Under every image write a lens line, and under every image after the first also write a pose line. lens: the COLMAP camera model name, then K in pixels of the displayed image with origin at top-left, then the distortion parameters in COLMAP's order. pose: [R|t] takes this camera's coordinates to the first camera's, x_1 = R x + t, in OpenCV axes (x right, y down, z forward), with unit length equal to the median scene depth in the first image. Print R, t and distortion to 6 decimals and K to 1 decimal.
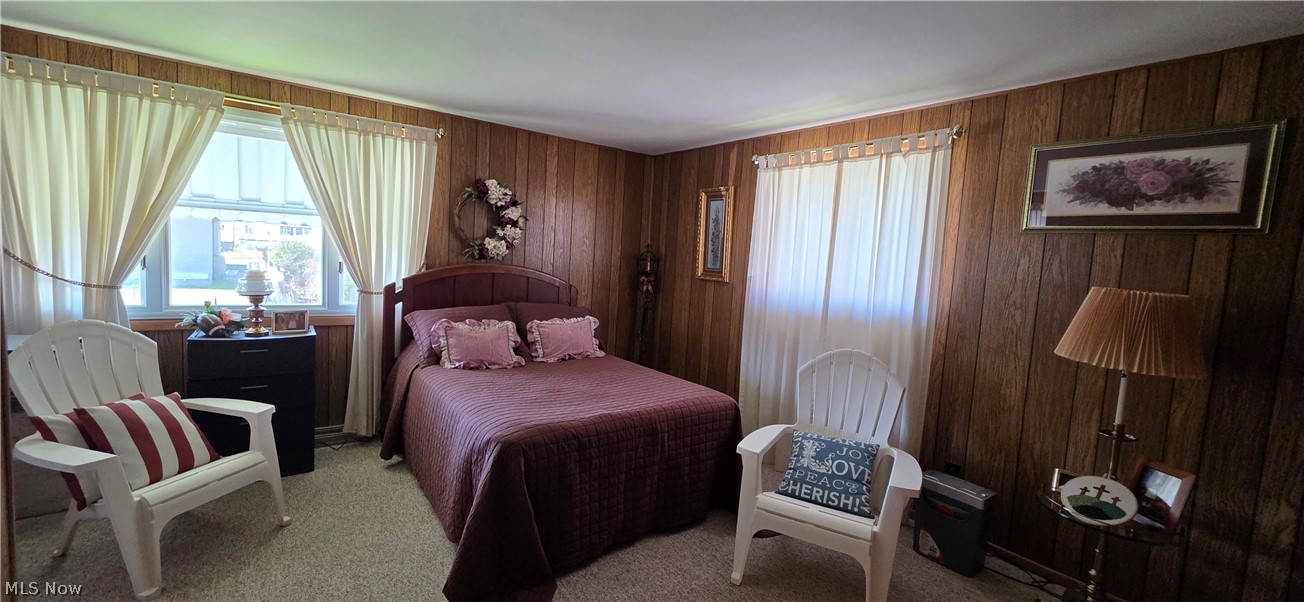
lens RADIAL K [[525.9, 0, 647.7], [0, 525.9, 300.6], [0, 0, 1]] dist [0.001285, -0.000478]
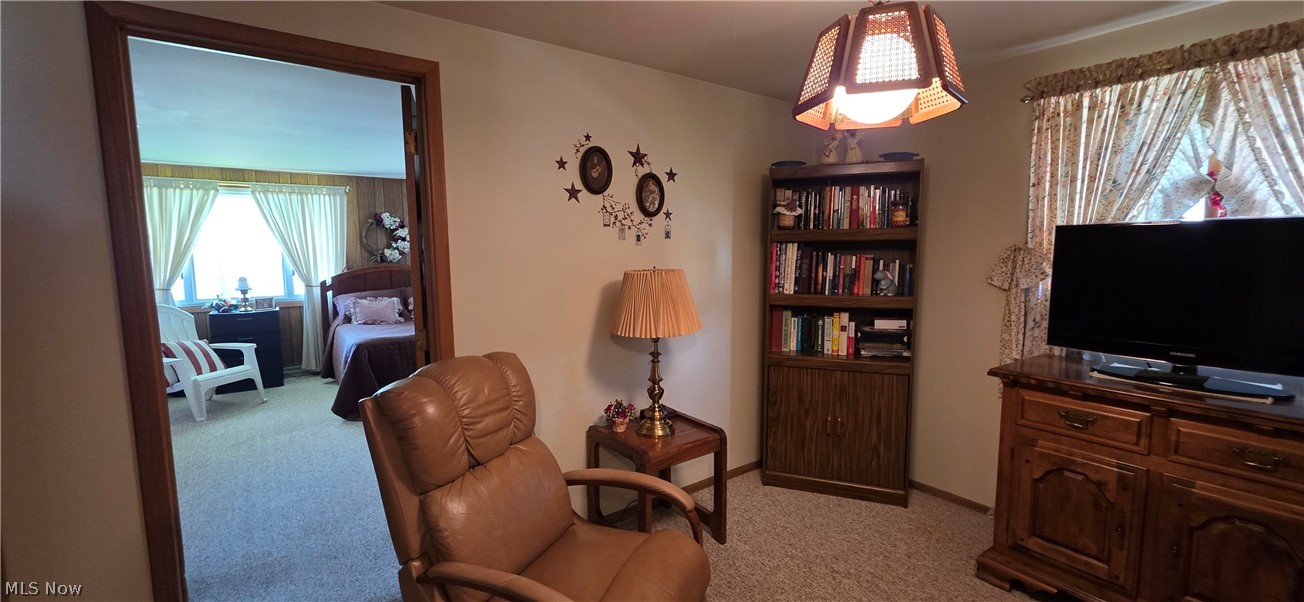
lens RADIAL K [[525.9, 0, 648.4], [0, 525.9, 299.8], [0, 0, 1]] dist [0.001285, -0.000478]
pose [[0.997571, -0.068894, -0.010306, 0.586676], [0.068949, 0.997607, 0.005079, 0.097170], [0.009932, -0.005777, 0.999934, -0.708117]]
